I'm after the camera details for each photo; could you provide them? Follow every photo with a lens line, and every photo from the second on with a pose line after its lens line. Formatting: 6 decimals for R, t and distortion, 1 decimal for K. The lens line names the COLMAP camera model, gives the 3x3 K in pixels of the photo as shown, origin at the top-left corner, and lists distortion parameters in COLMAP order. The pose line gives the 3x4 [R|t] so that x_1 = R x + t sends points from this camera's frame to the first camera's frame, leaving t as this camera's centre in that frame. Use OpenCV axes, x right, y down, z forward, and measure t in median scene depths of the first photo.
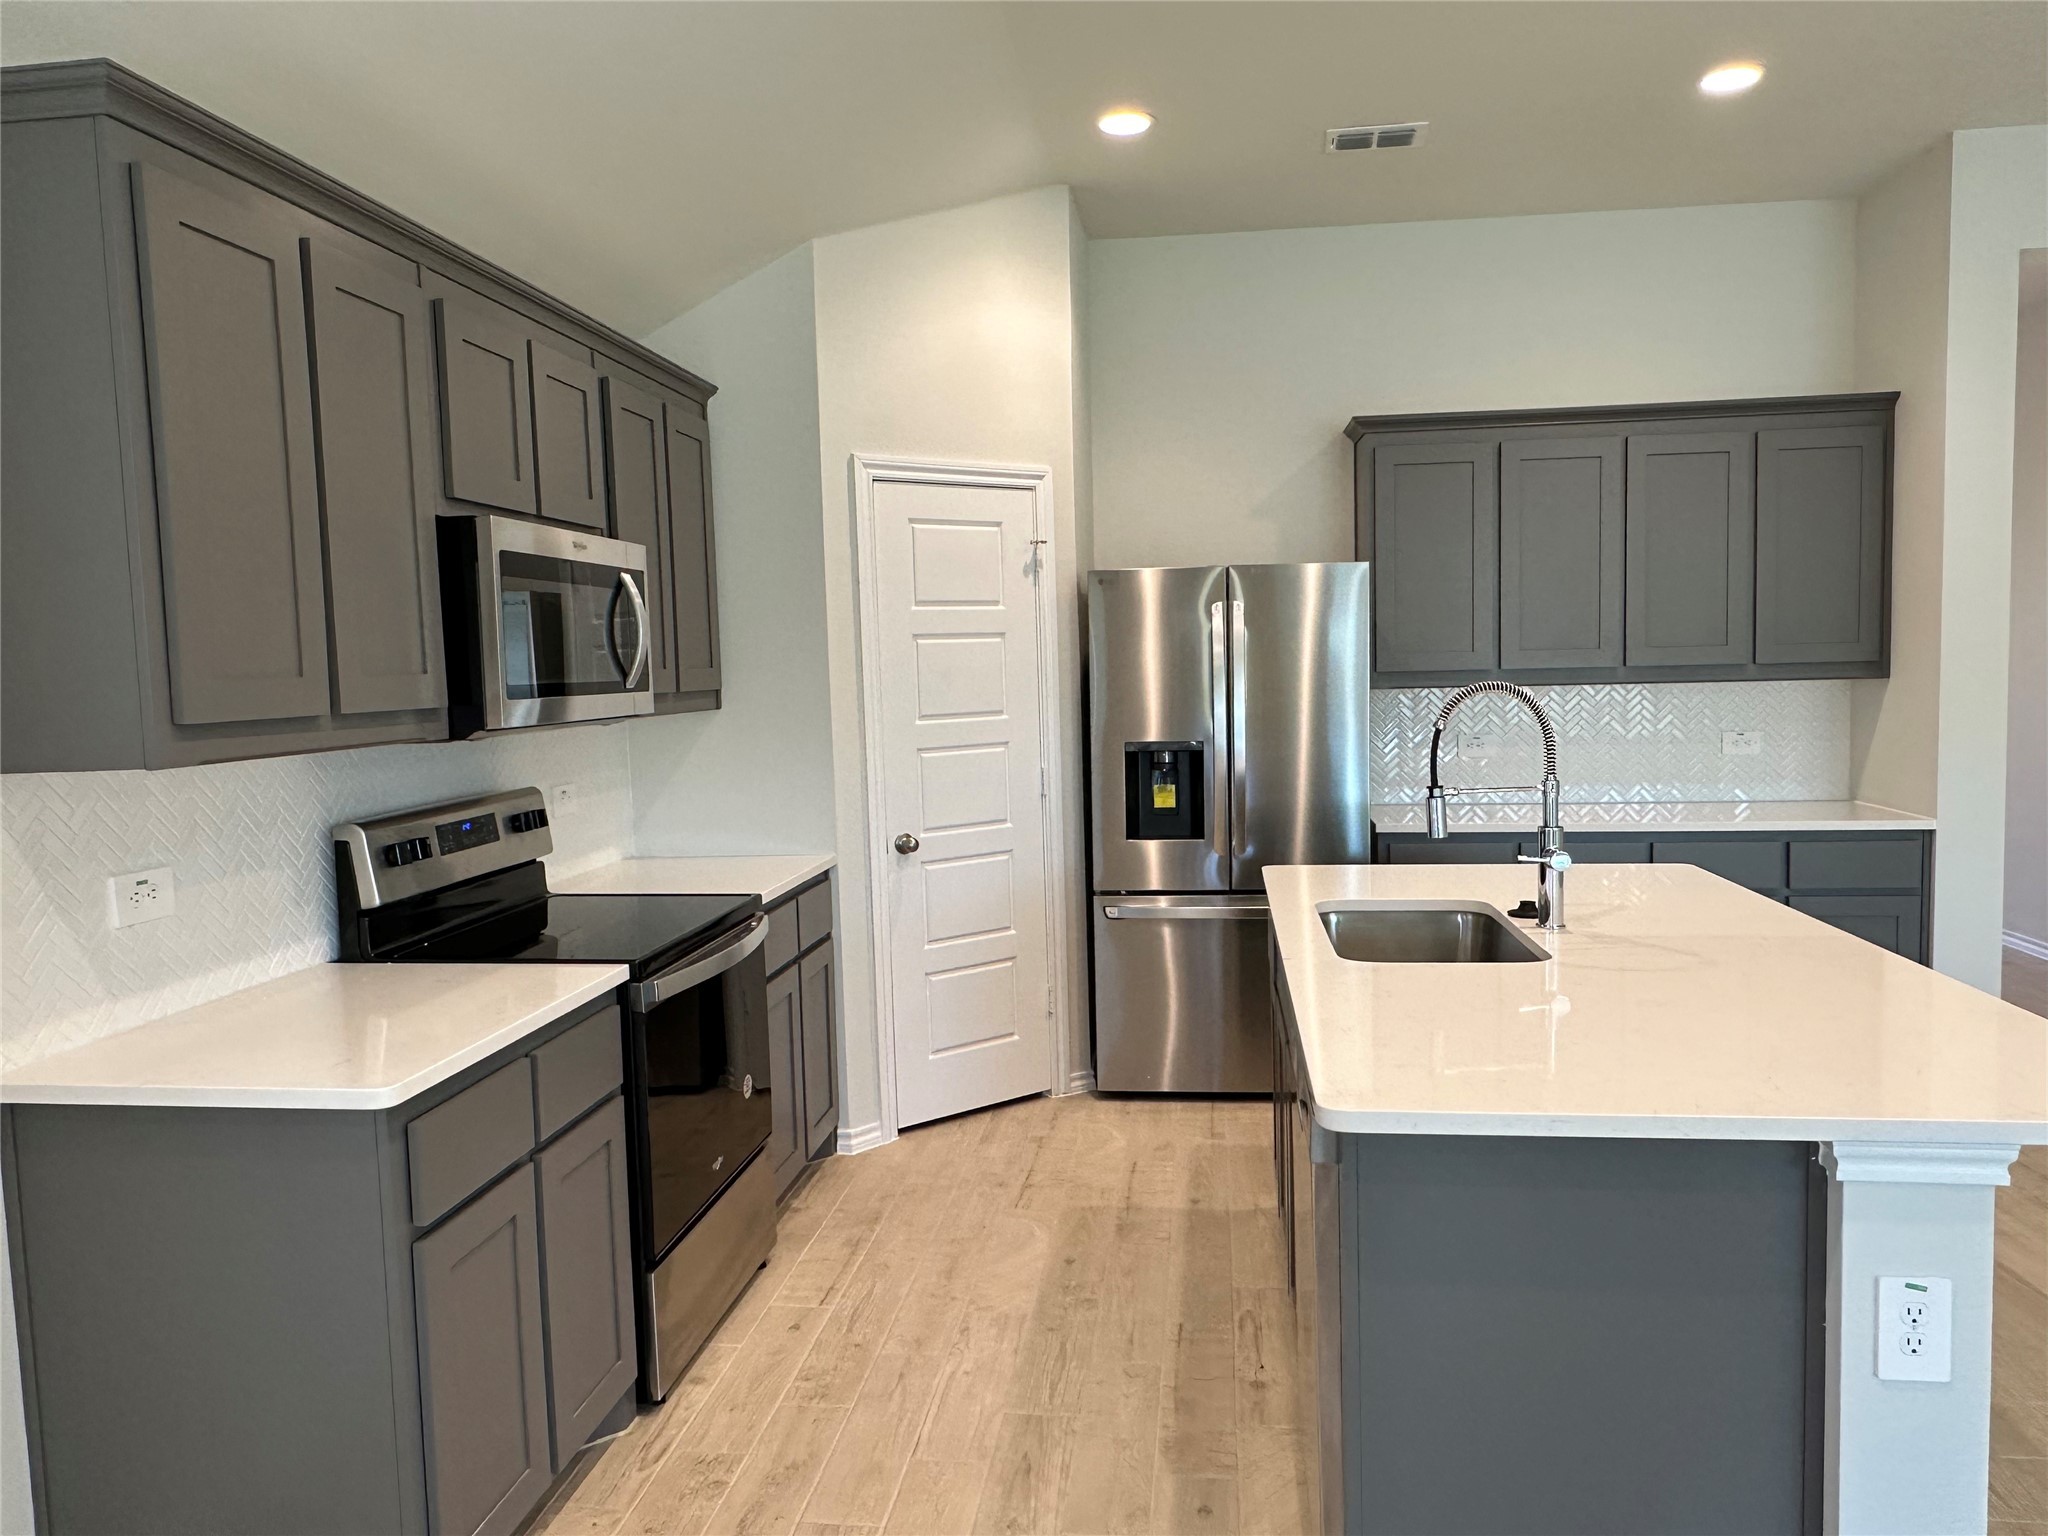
lens RADIAL K [[1420.8, 0, 1024.0], [0, 1420.8, 768.0], [0, 0, 1]] dist [-0.000105, -0.003637]
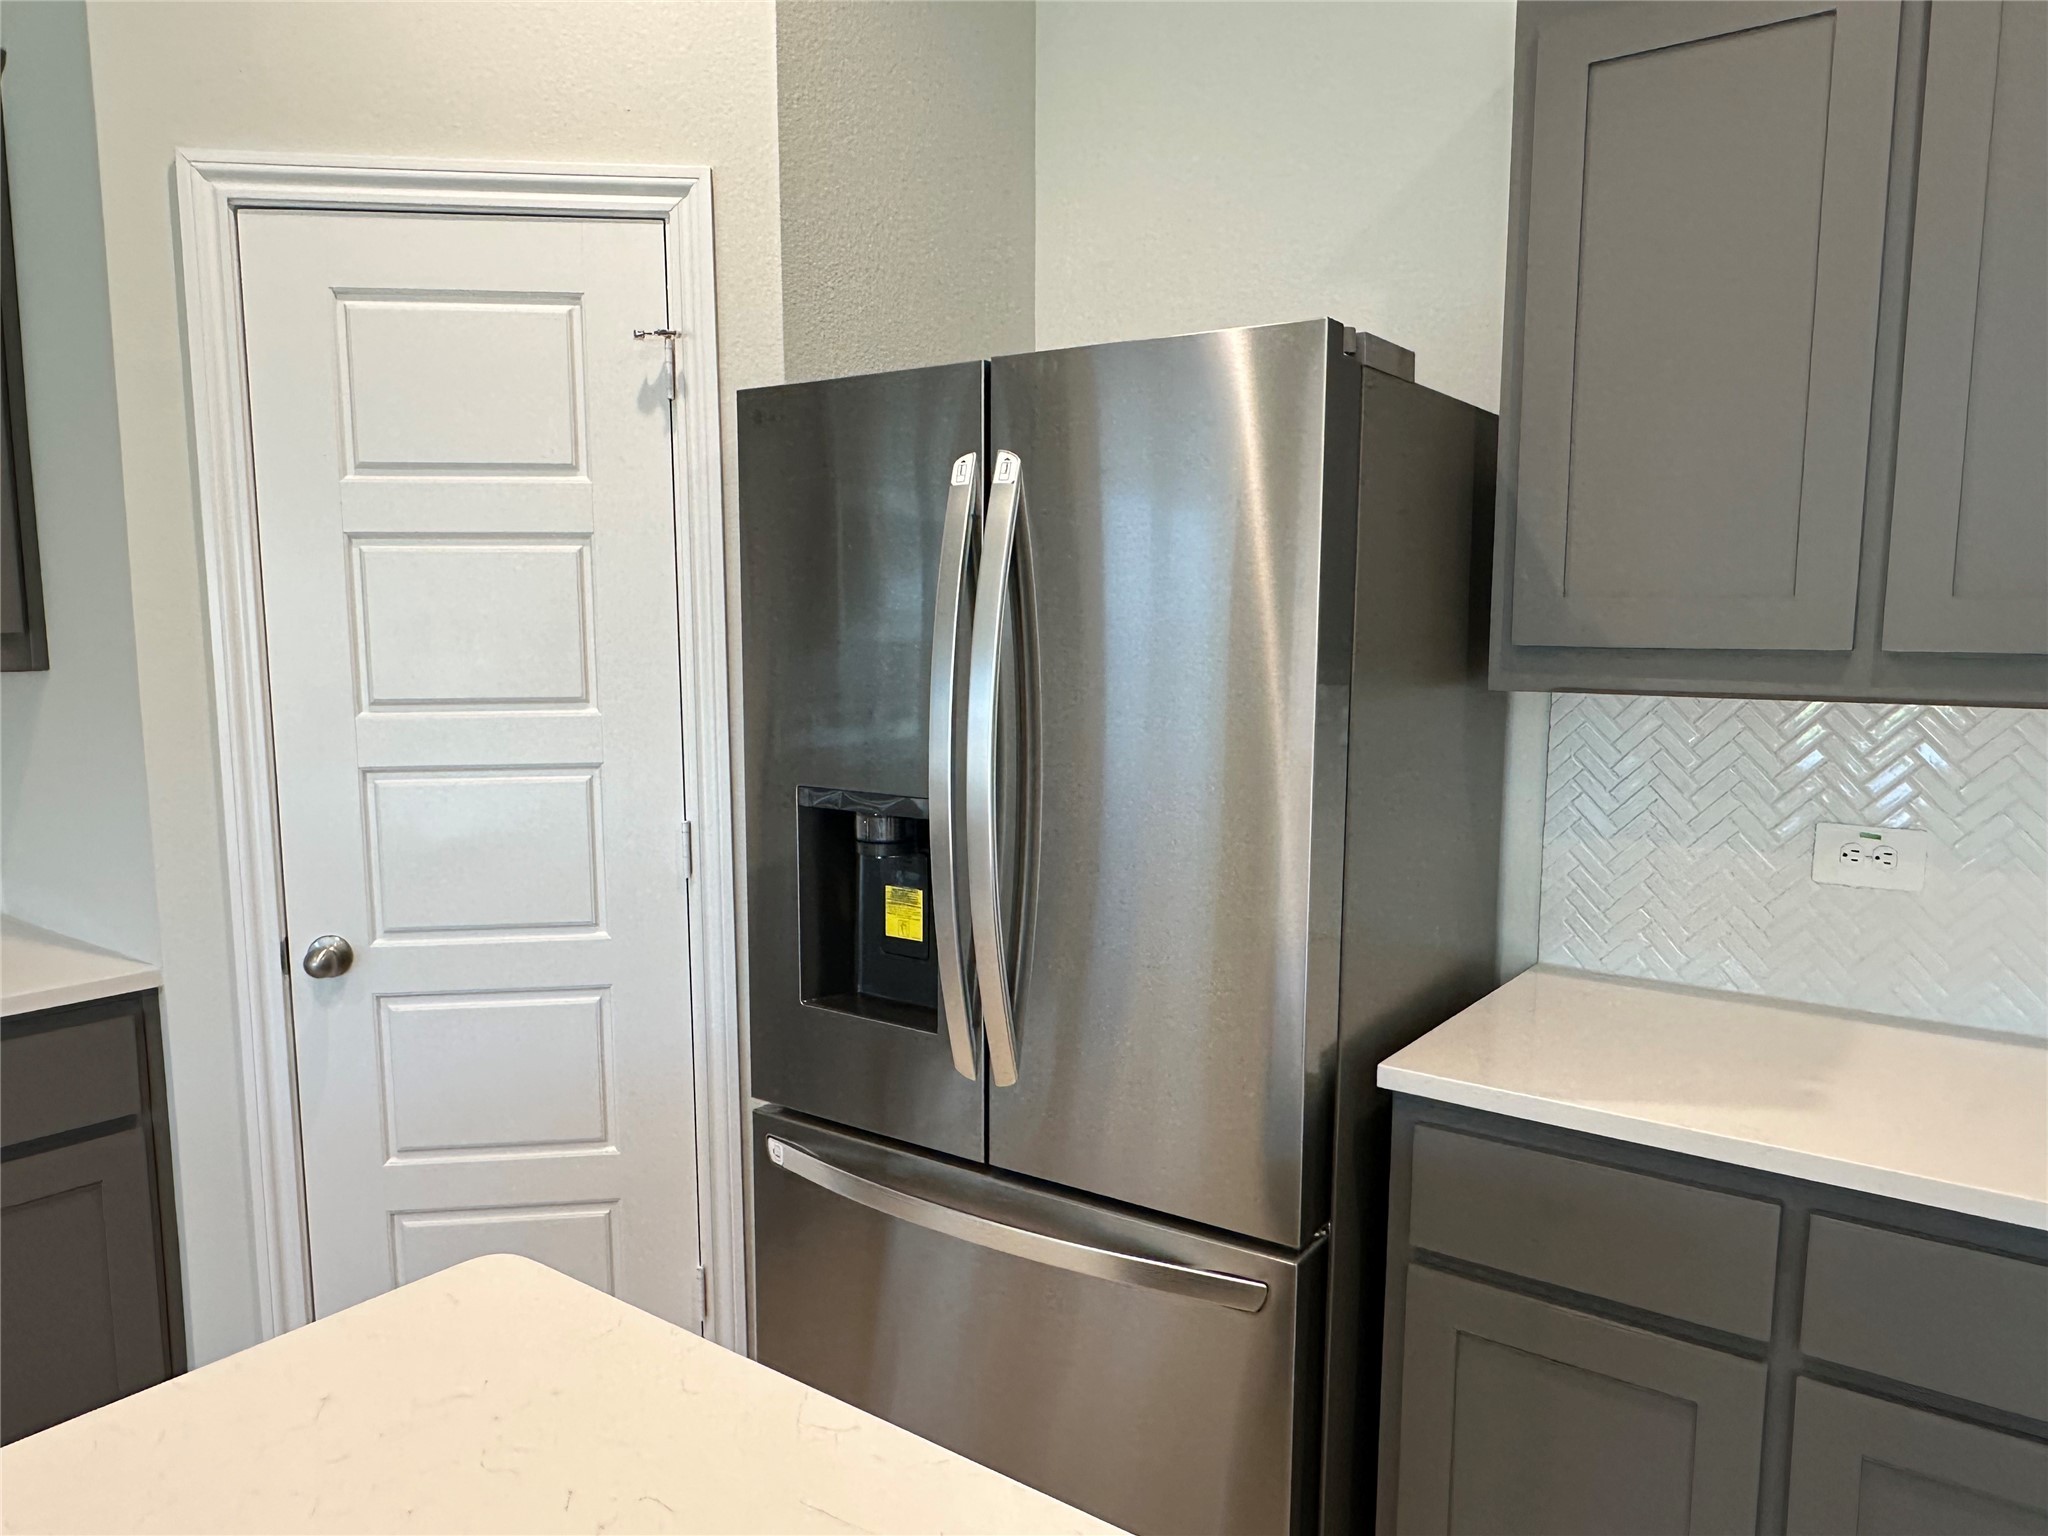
lens RADIAL K [[1420.8, 0, 1024.0], [0, 1420.8, 768.0], [0, 0, 1]] dist [-0.000105, -0.003637]
pose [[0.875765, 0.081418, -0.475822, 0.345757], [-0.056051, 0.996158, 0.067290, -0.057649], [0.479472, -0.032260, 0.876964, 0.657275]]
